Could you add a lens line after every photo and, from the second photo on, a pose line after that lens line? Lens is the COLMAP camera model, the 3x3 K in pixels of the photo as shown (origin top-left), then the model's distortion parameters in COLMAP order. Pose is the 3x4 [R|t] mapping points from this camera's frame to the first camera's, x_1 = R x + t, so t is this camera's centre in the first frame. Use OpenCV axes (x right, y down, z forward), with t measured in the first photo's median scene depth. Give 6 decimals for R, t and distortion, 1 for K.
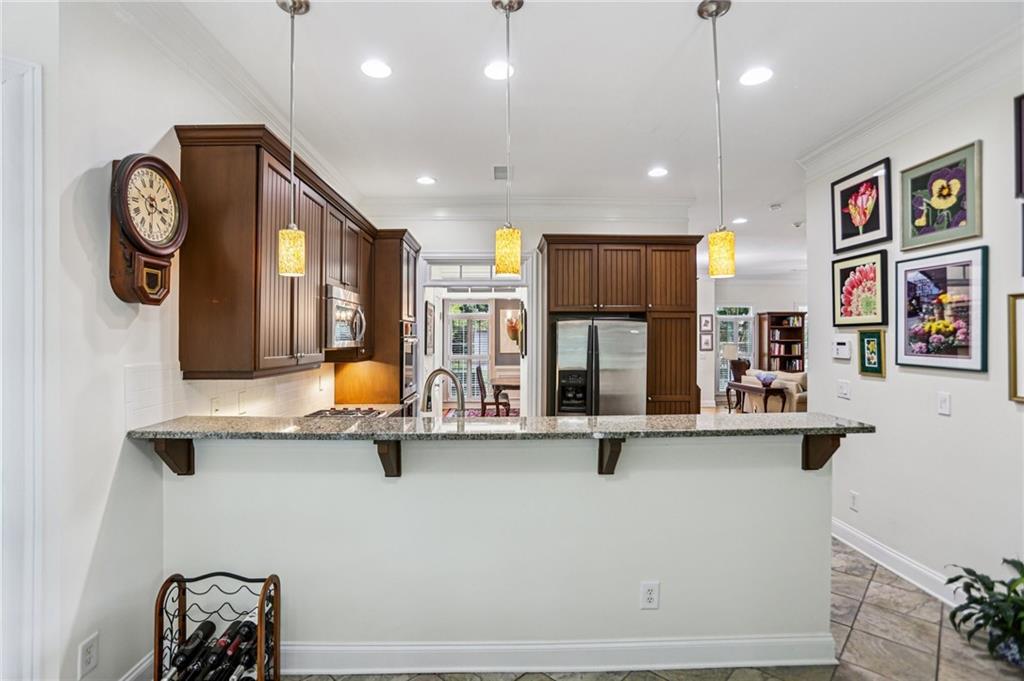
lens RADIAL K [[491.3, 0, 511.3], [0, 491.3, 340.9], [0, 0, 1]] dist [-0.056397, 0.017379]
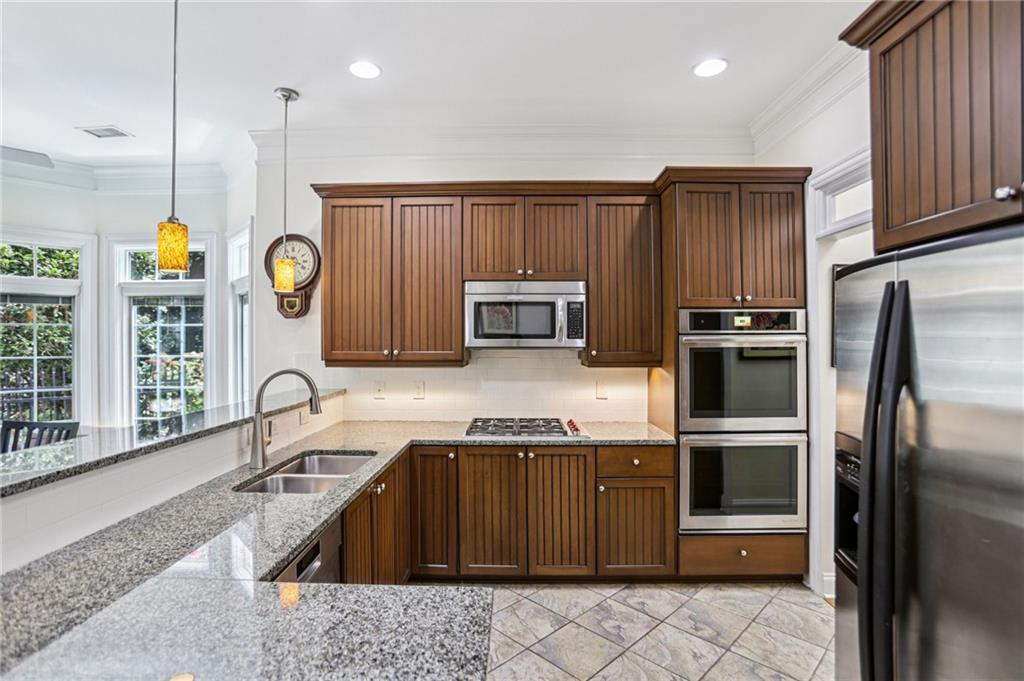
lens RADIAL K [[491.3, 0, 501.7], [0, 491.3, 342.4], [0, 0, 1]] dist [-0.056397, 0.017379]
pose [[-0.041570, 0.008190, -0.999102, 0.737489], [-0.001284, 0.999965, 0.008251, -0.003533], [0.999135, 0.001626, -0.041558, 1.368453]]
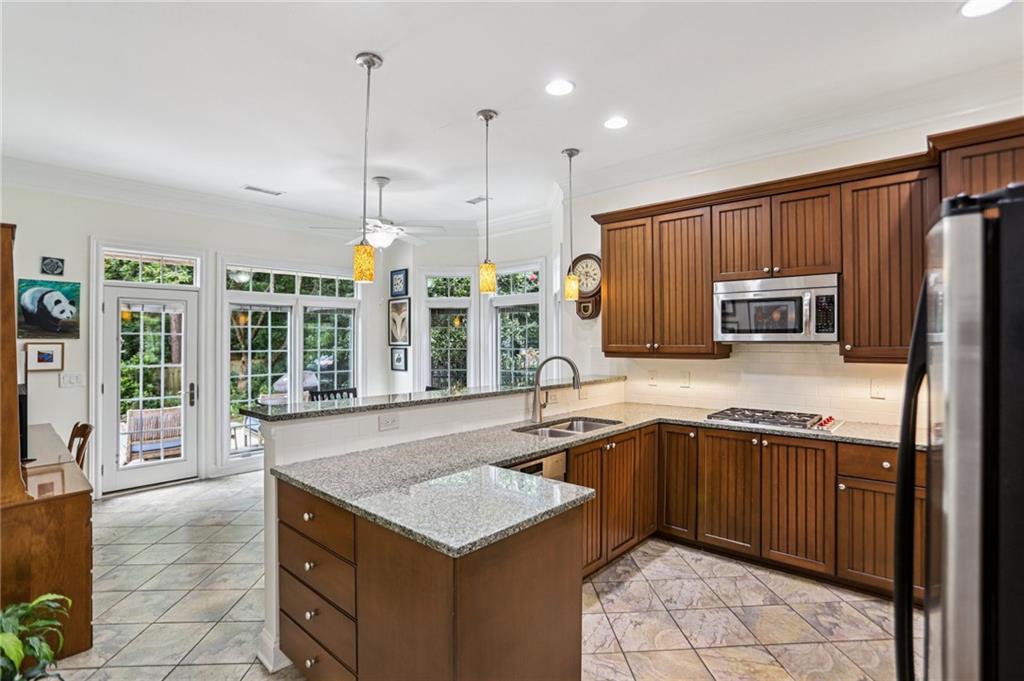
lens RADIAL K [[491.3, 0, 516.3], [0, 491.3, 341.1], [0, 0, 1]] dist [-0.056397, 0.017379]
pose [[-0.676553, 0.007522, -0.736355, 0.877965], [0.003830, 0.999970, 0.006696, 0.006846], [0.736384, 0.001710, -0.676562, 1.727364]]
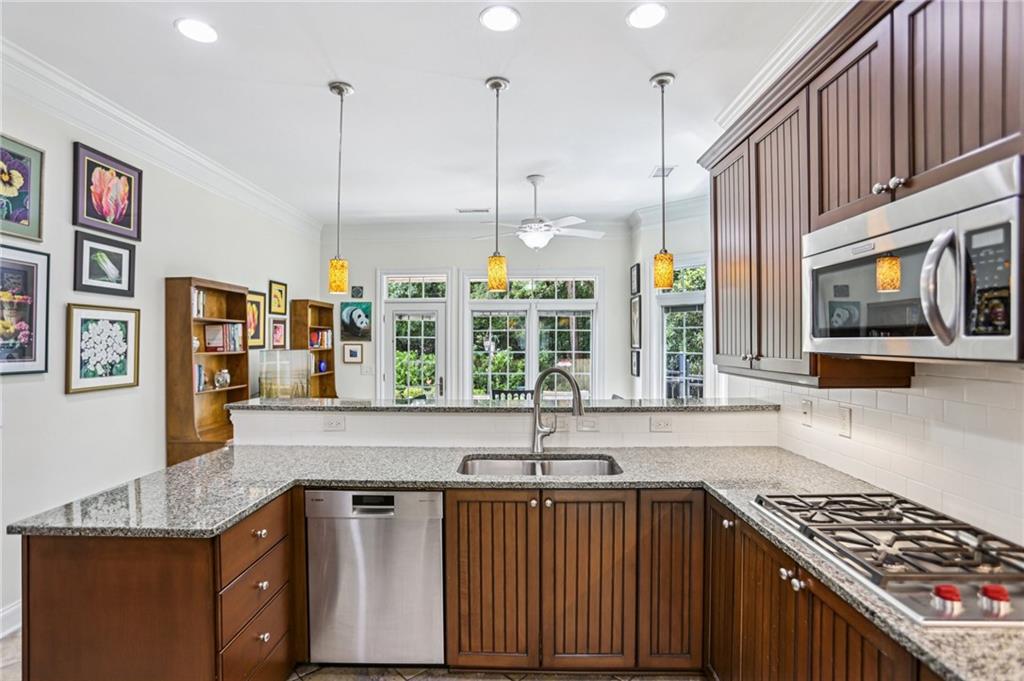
lens RADIAL K [[491.3, 0, 510.6], [0, 491.3, 342.1], [0, 0, 1]] dist [-0.056397, 0.017379]
pose [[-0.999520, 0.006587, 0.030264, -0.067254], [0.006771, 0.999959, 0.005977, -0.001834], [-0.030223, 0.006179, -0.999524, 1.897868]]
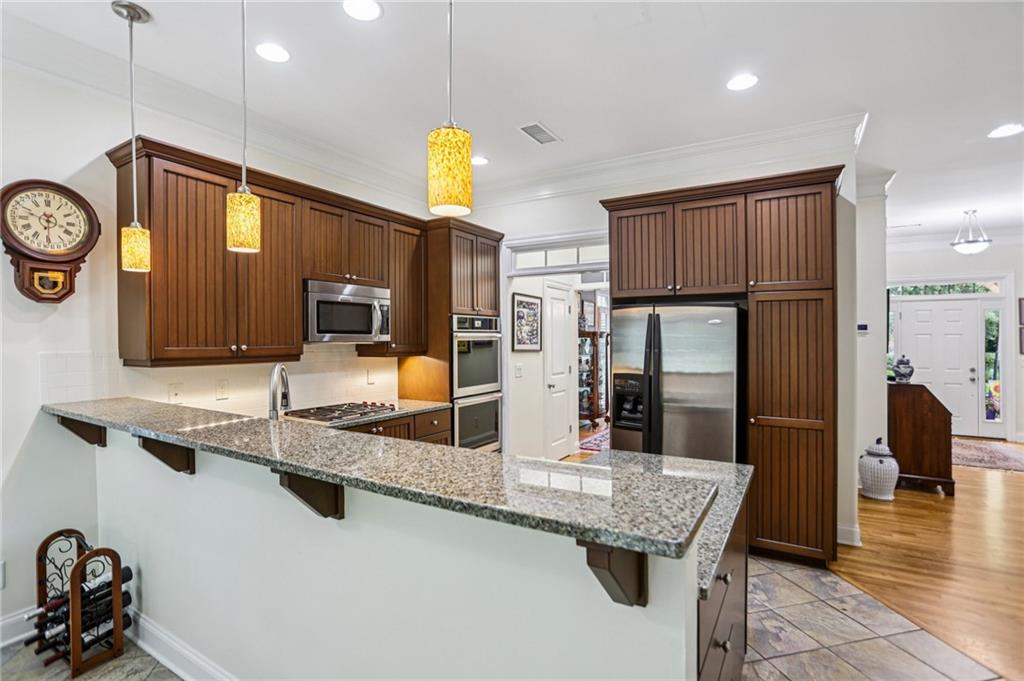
lens RADIAL K [[491.3, 0, 513.0], [0, 491.3, 339.8], [0, 0, 1]] dist [-0.056397, 0.017379]
pose [[0.843647, 0.001184, -0.536897, 0.661785], [-0.000813, 0.999999, 0.000929, 0.012029], [0.536897, -0.000347, 0.843647, 0.462723]]
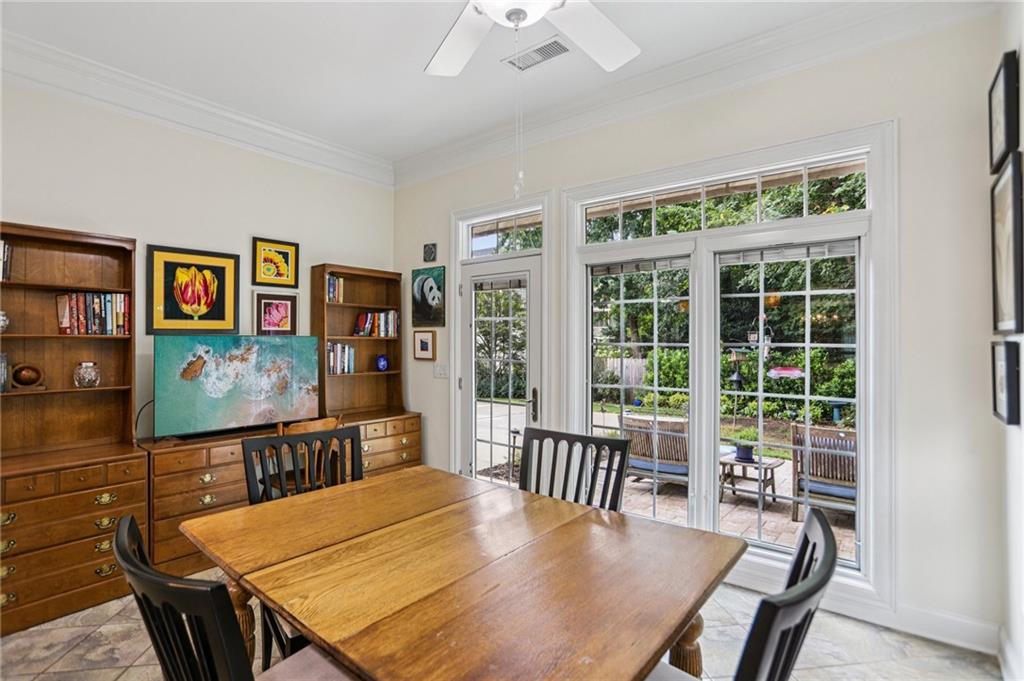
lens RADIAL K [[491.3, 0, 514.2], [0, 491.3, 338.1], [0, 0, 1]] dist [-0.056397, 0.017379]
pose [[-0.776663, 0.009202, 0.629849, -0.460514], [0.007312, 0.999958, -0.005594, 0.051034], [-0.629874, 0.000261, -0.776697, 0.578890]]
